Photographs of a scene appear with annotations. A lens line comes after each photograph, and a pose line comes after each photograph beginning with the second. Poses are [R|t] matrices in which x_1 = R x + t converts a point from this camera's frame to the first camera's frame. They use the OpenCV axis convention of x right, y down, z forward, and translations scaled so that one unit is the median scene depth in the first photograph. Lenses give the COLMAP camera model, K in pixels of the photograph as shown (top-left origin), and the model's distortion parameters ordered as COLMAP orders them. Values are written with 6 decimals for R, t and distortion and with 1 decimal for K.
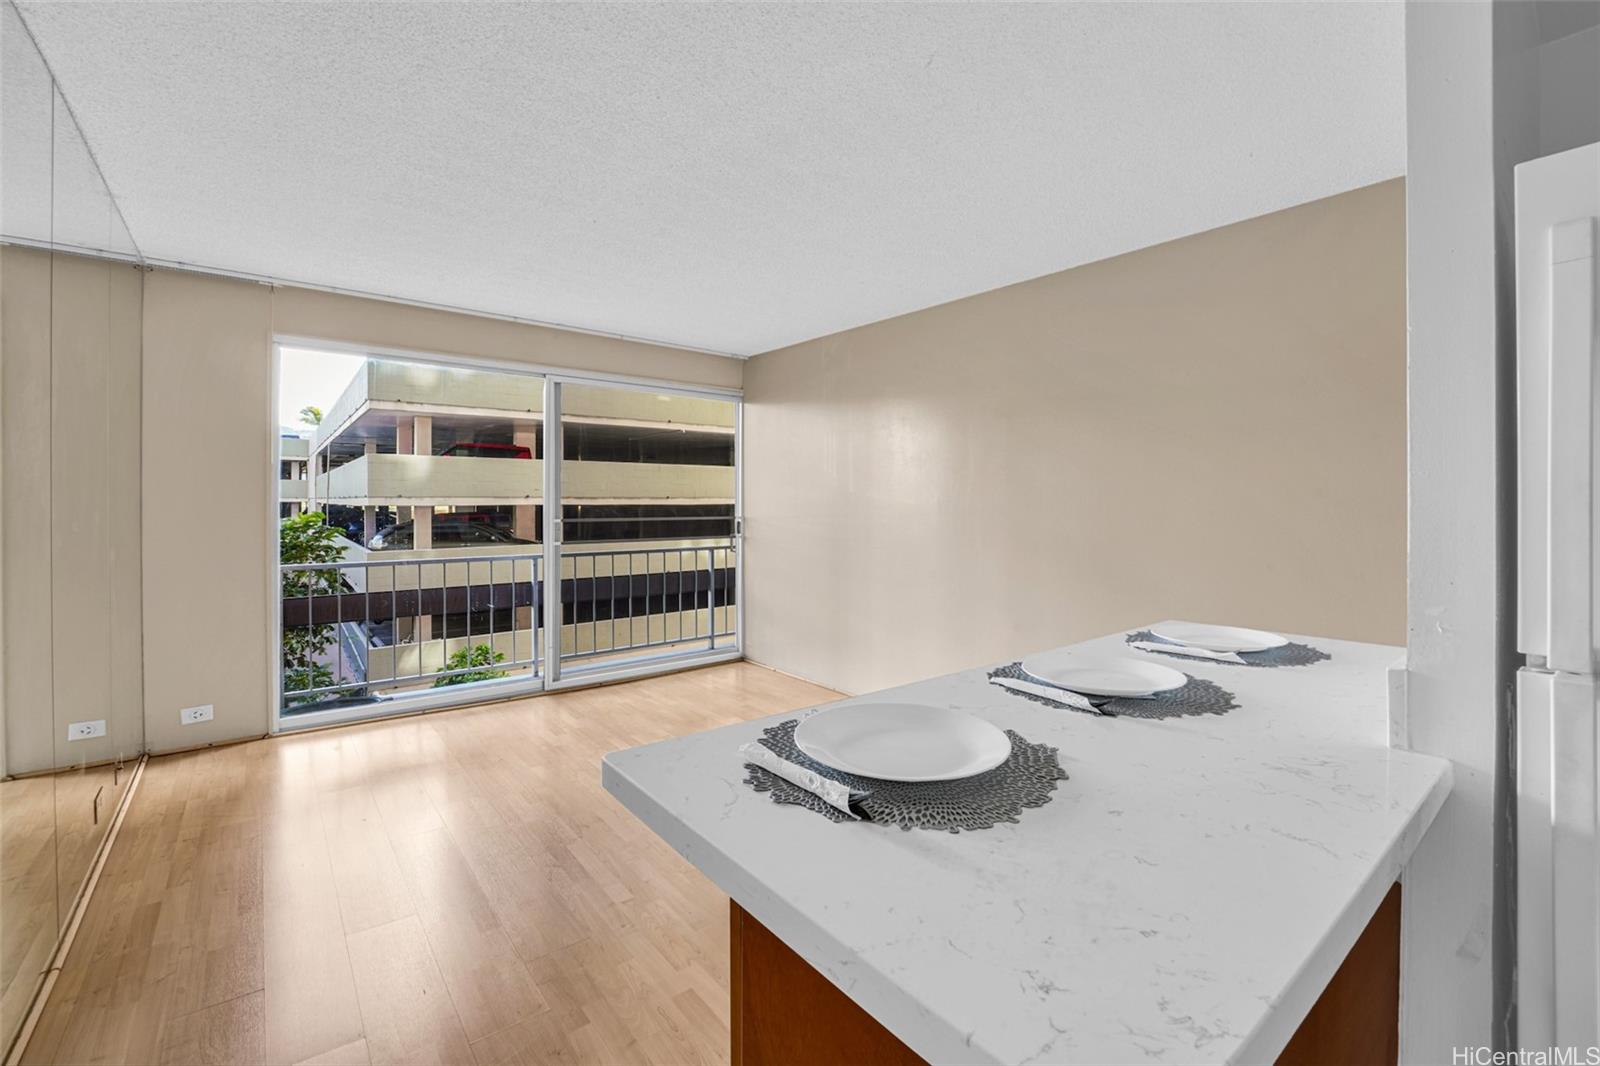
lens RADIAL K [[680.0, 0, 793.0], [0, 680.0, 502.7], [0, 0, 1]] dist [-0.029642, 0.006309]
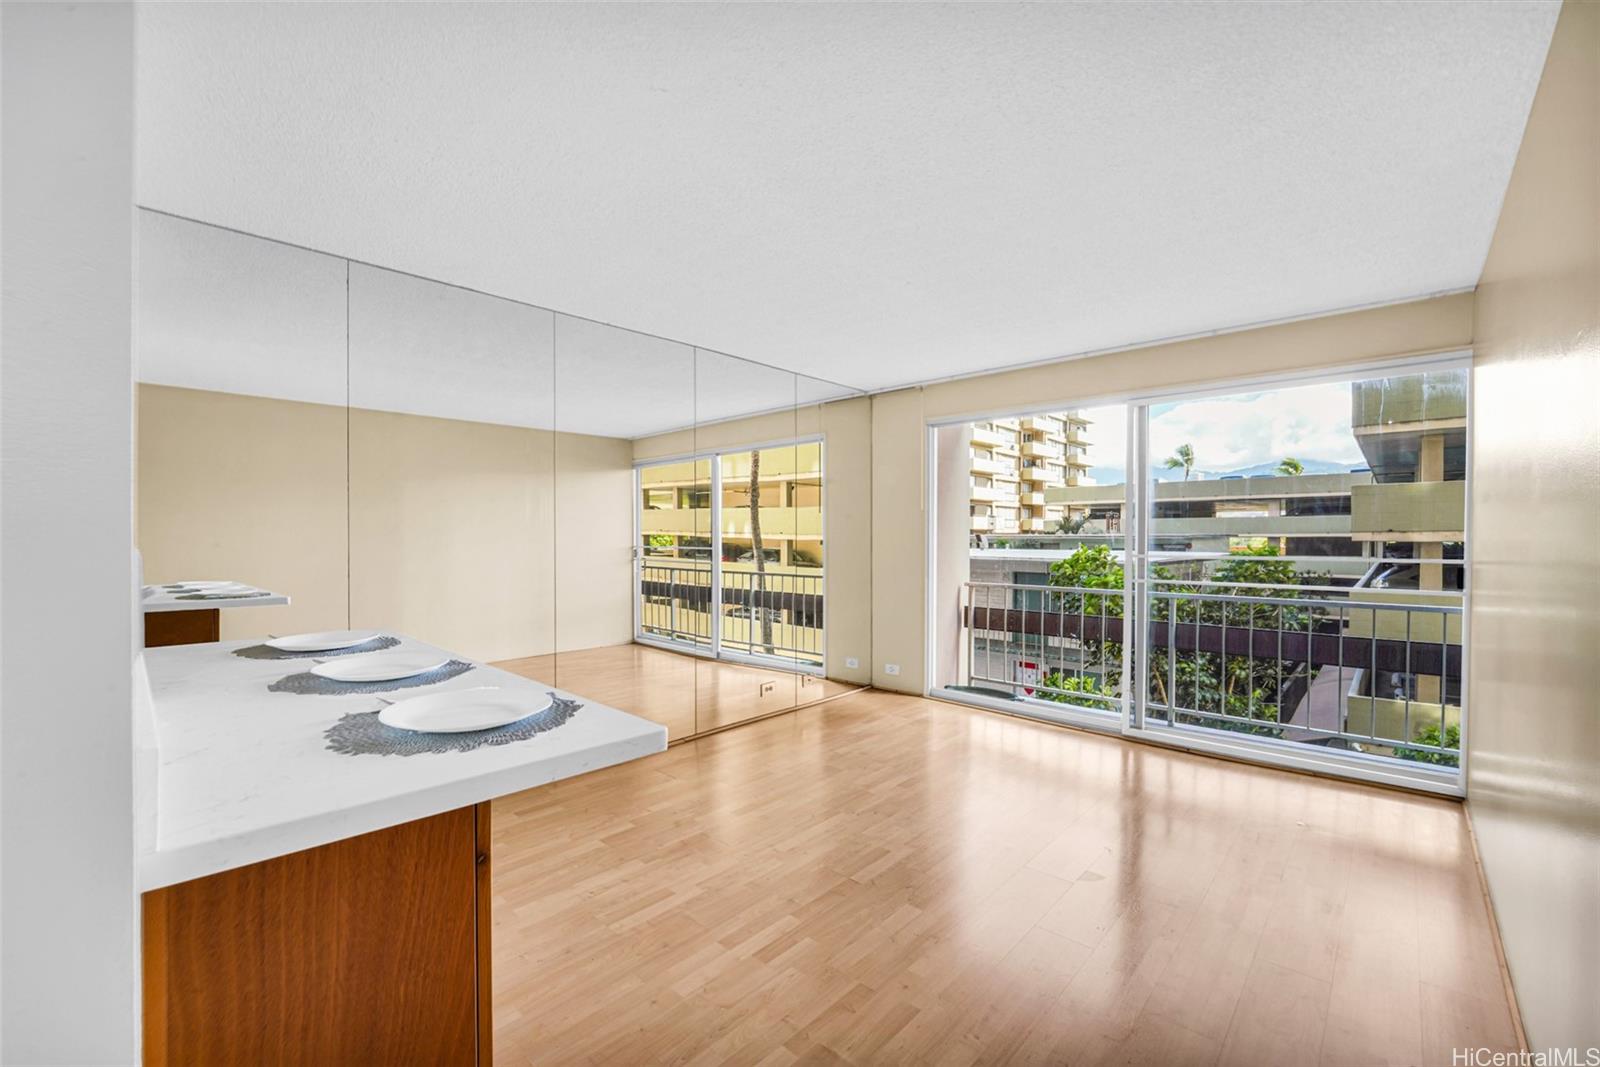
lens RADIAL K [[661.3, 0, 803.5], [0, 661.3, 555.4], [0, 0, 1]] dist [-0.017552, -0.000048]
pose [[0.157116, 0.027480, -0.987198, 0.400653], [-0.002420, 0.999621, 0.027441, 0.001510], [0.987577, -0.001922, 0.157123, 0.350545]]
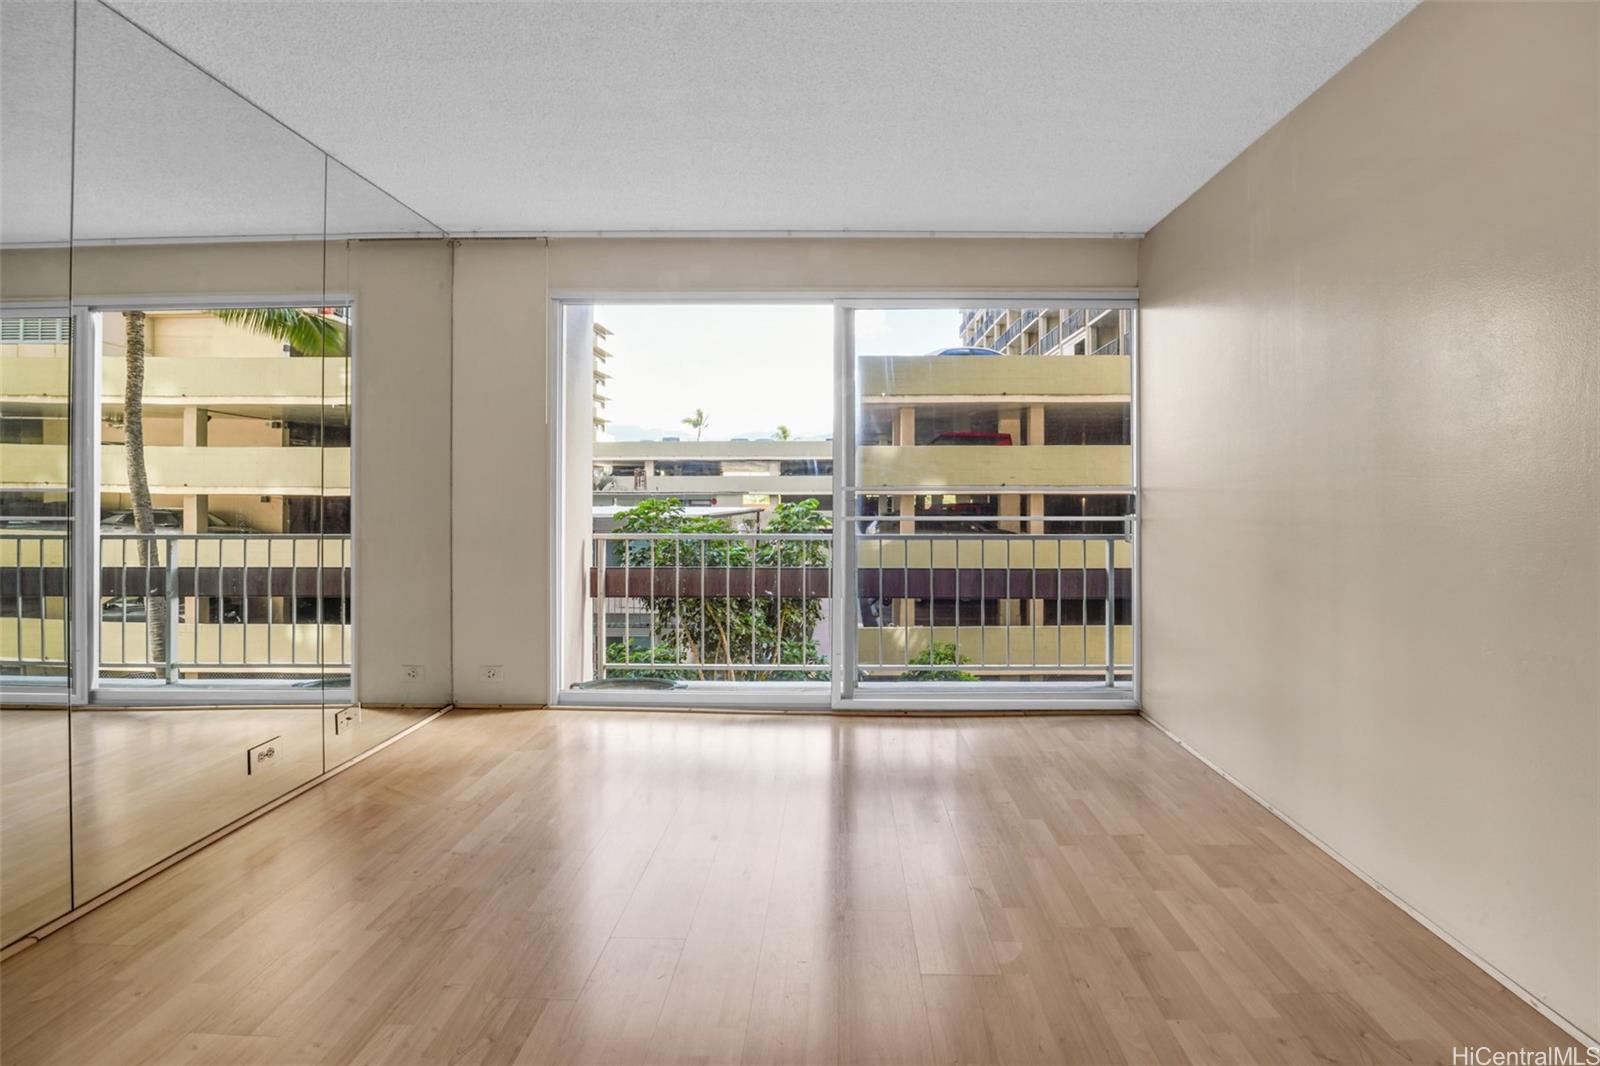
lens RADIAL K [[702.9, 0, 838.2], [0, 702.9, 494.9], [0, 0, 1]] dist [-0.021144, -0.000416]
pose [[0.780293, -0.002065, -0.625410, 0.117942], [-0.000945, 0.999990, -0.004481, 0.031797], [0.625413, 0.004087, 0.780283, 0.321462]]
